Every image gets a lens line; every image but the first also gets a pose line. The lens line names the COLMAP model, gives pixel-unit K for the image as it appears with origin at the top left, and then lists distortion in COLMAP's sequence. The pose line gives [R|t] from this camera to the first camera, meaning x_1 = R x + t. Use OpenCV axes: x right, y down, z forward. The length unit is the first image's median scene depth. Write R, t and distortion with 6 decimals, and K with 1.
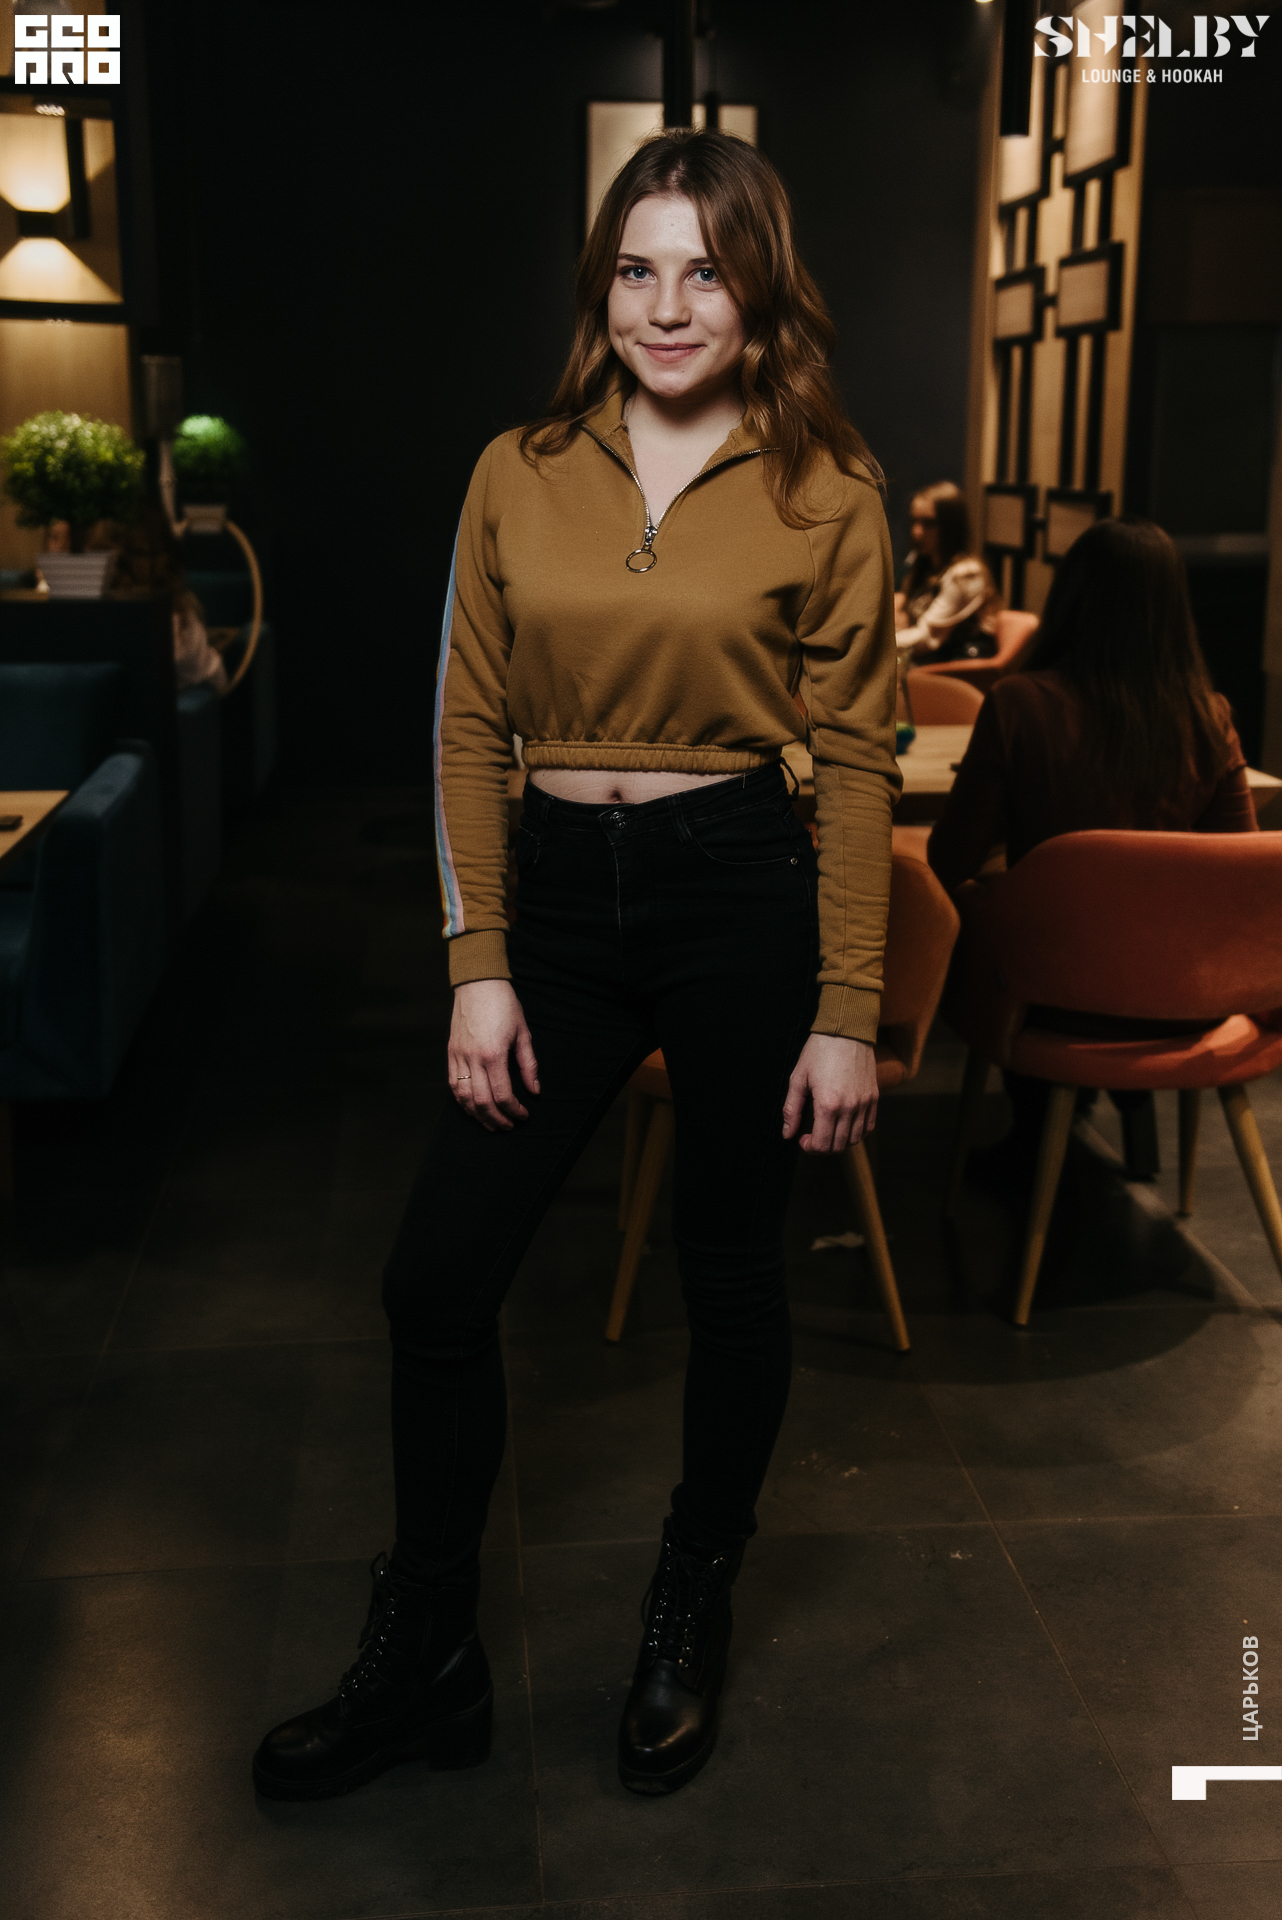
lens RADIAL K [[2044.2, 0, 626.1], [0, 2044.2, 802.5], [0, 0, 1]] dist [0.145740, -0.021231]
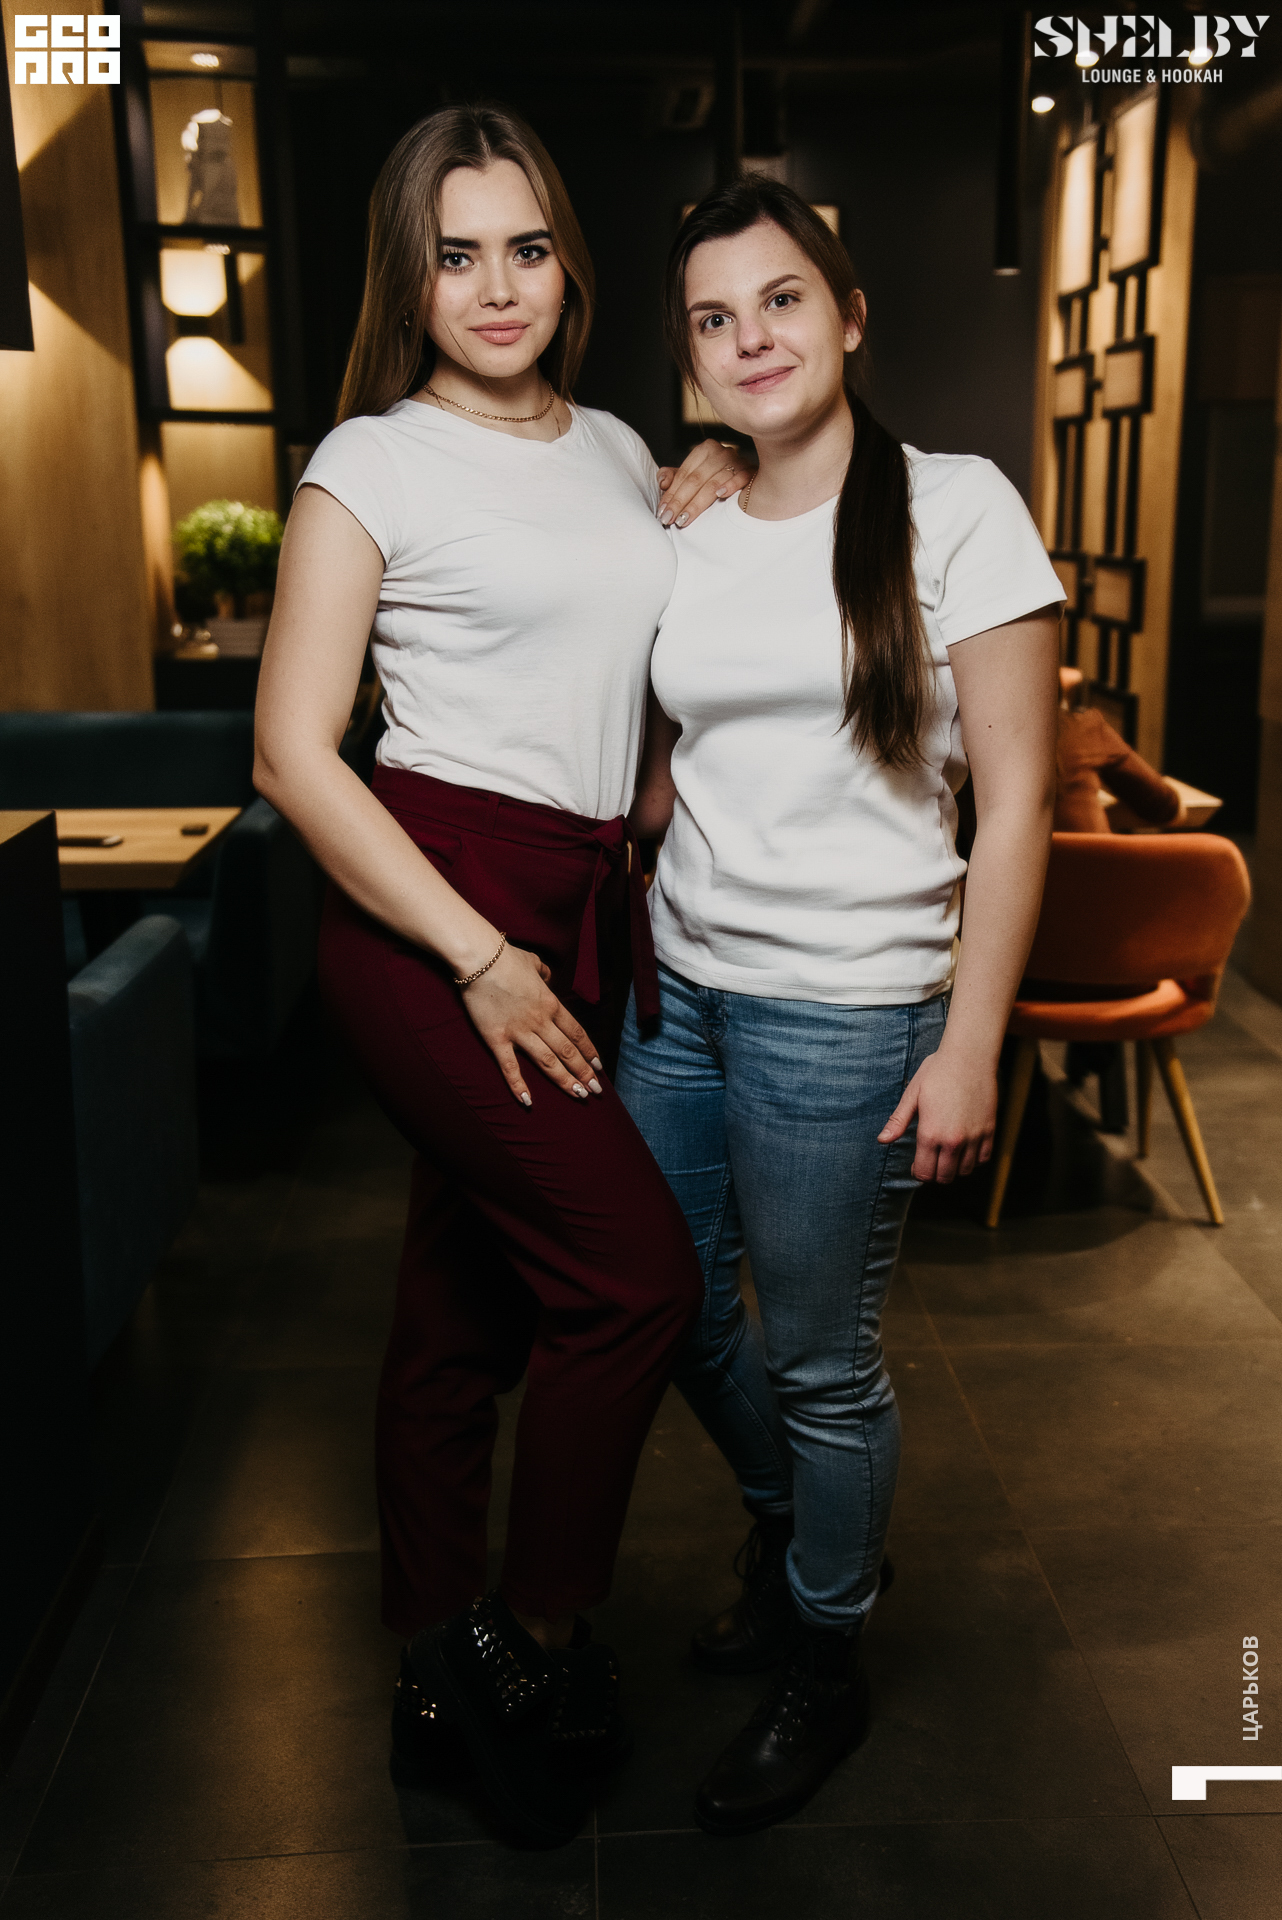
lens RADIAL K [[2062.2, 0, 672.5], [0, 2062.2, 900.4], [0, 0, 1]] dist [0.106851, 0.296999]
pose [[0.999178, 0.000670, -0.040525, 0.034994], [-0.000016, 0.999870, 0.016124, 0.023578], [0.040531, -0.016110, 0.999048, -0.199364]]
